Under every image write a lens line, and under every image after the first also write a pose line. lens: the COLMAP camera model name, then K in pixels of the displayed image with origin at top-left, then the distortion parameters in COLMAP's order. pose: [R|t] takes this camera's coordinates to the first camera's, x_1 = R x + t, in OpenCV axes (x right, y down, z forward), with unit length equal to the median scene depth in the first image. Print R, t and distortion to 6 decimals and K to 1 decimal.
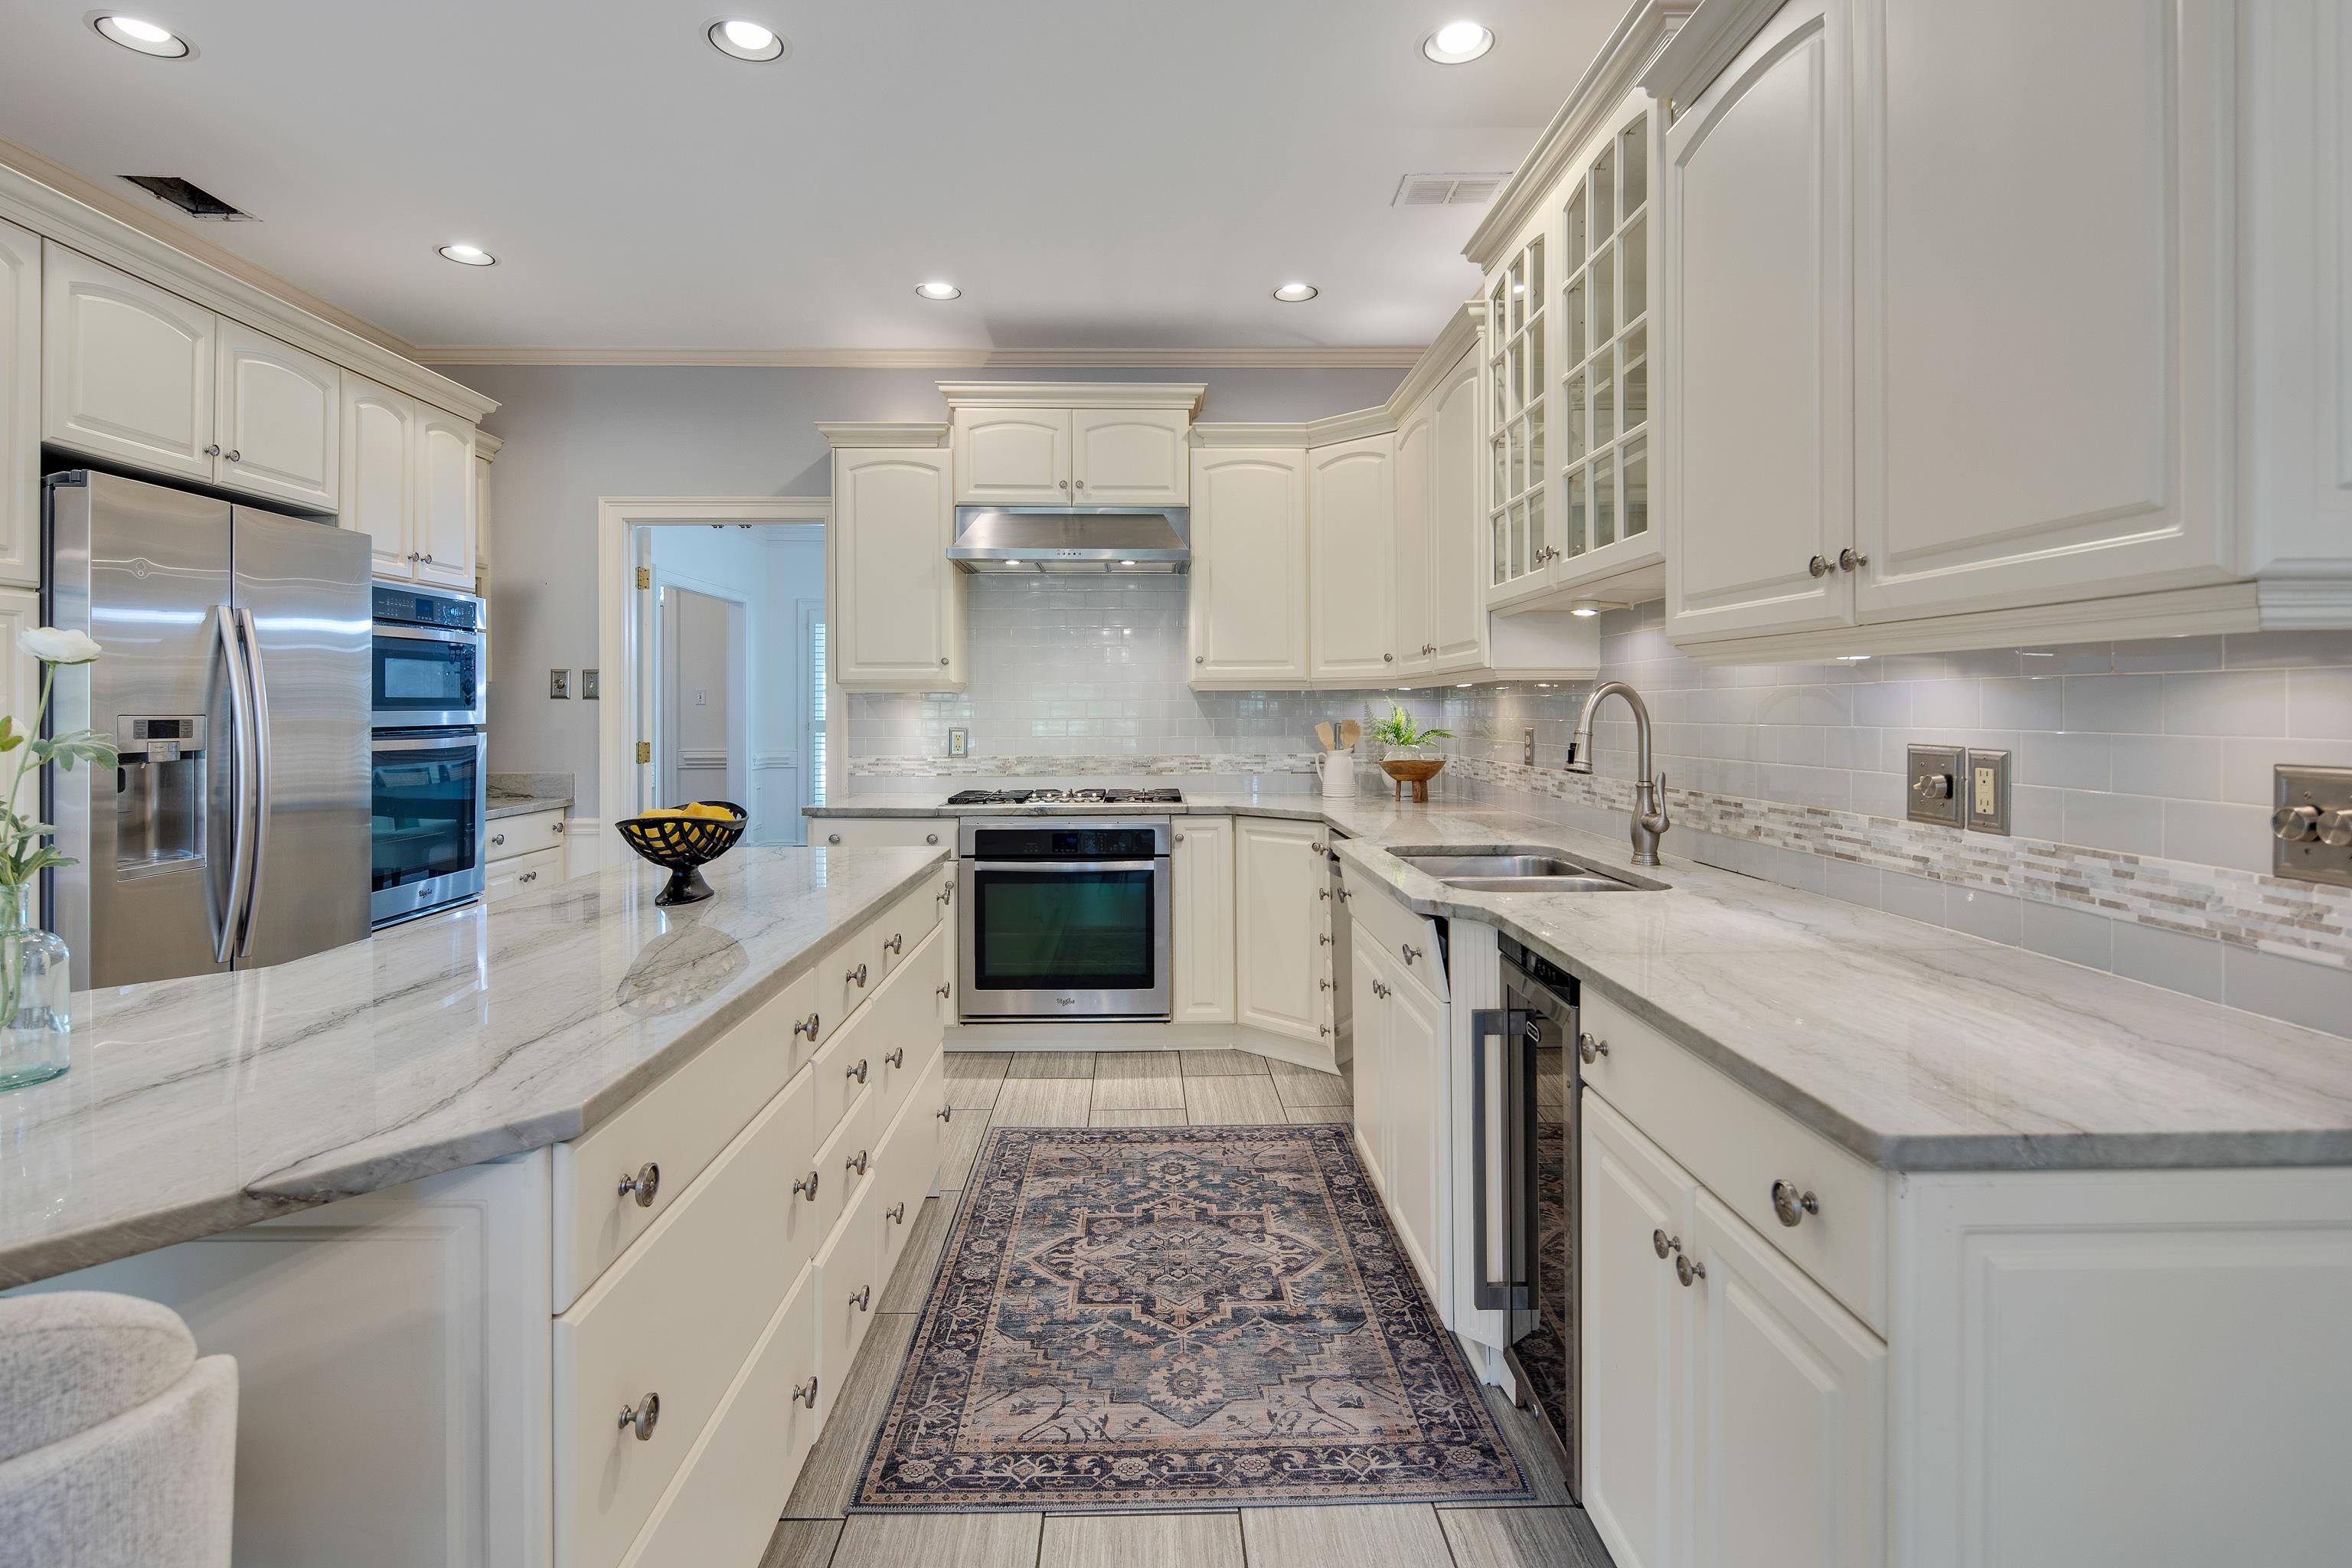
lens RADIAL K [[1147.1, 0, 1168.3], [0, 1147.1, 703.6], [0, 0, 1]] dist [-0.000220, -0.001478]
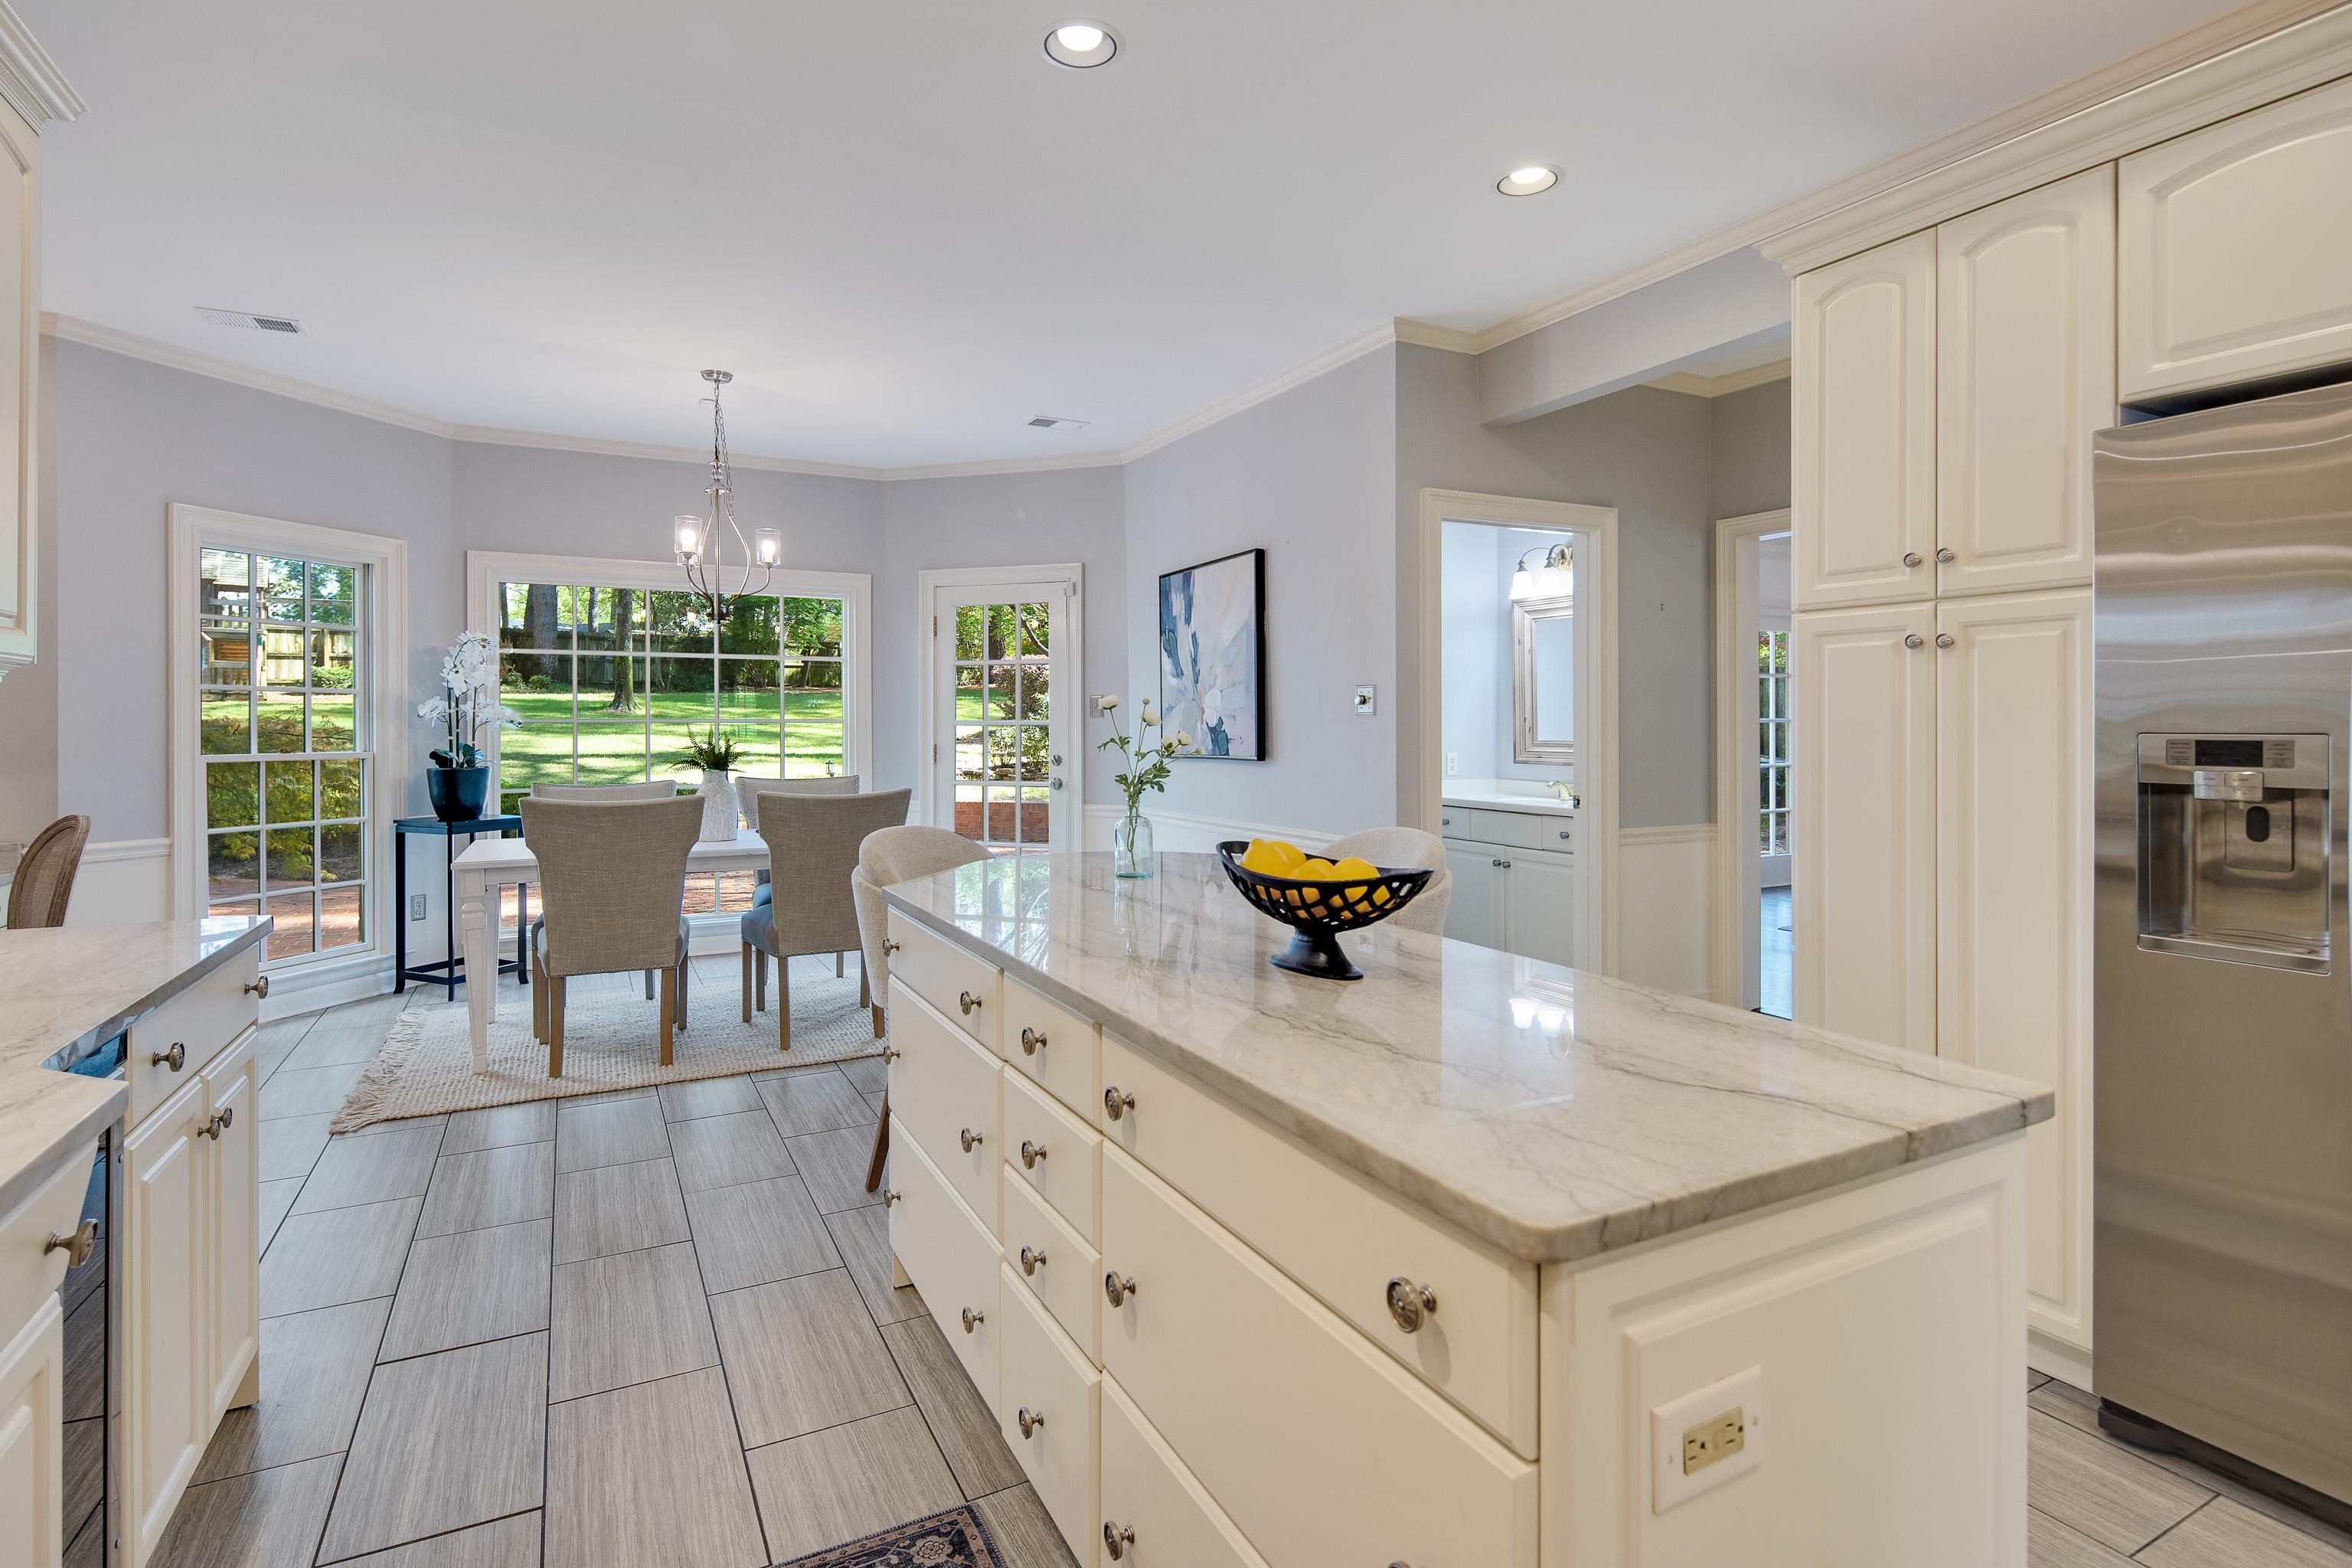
lens RADIAL K [[1132.1, 0, 1178.7], [0, 1132.1, 729.5], [0, 0, 1]] dist [-0.031215, -0.000139]
pose [[-0.889265, 0.003330, -0.457380, 0.007357], [0.004480, 0.999989, -0.001429, 0.005632], [0.457371, -0.003319, -0.889270, 1.285510]]
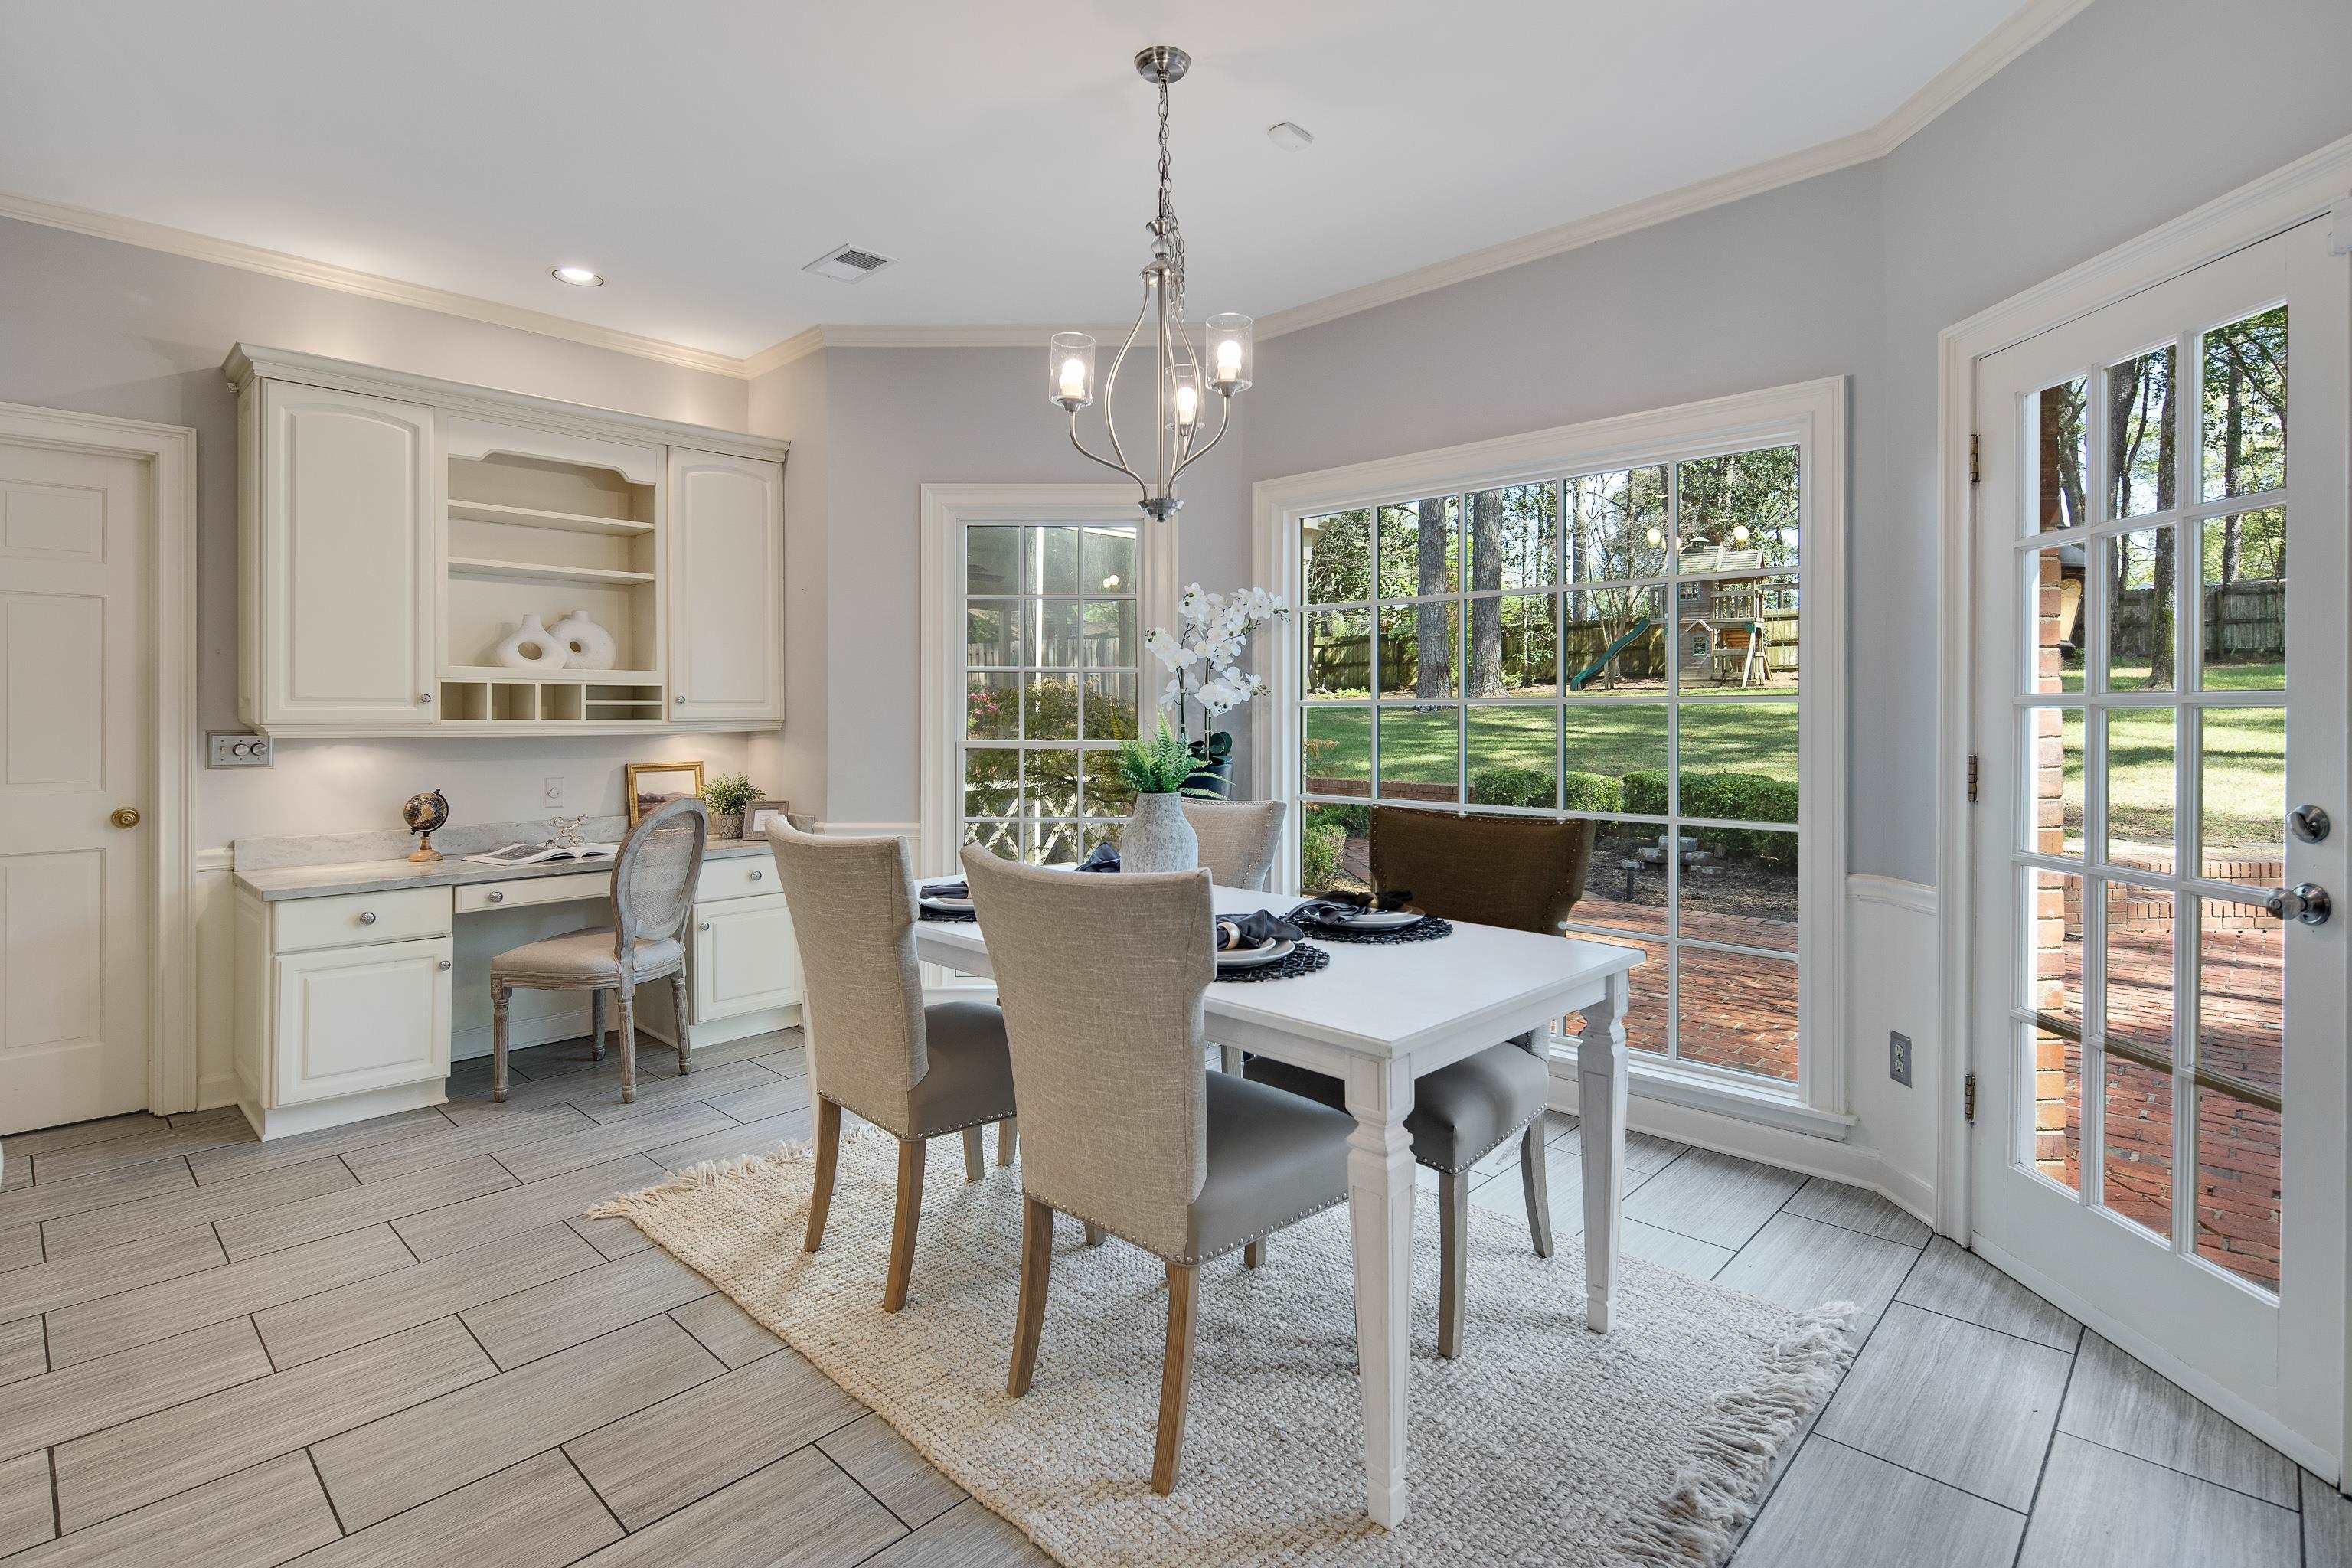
lens RADIAL K [[1149.3, 0, 1148.7], [0, 1149.3, 713.6], [0, 0, 1]] dist [-0.002086, -0.001000]
pose [[-0.699463, 0.002359, 0.714665, -0.817916], [-0.002335, 0.999982, -0.005586, 0.004897], [-0.714665, -0.005576, -0.699445, 0.126755]]
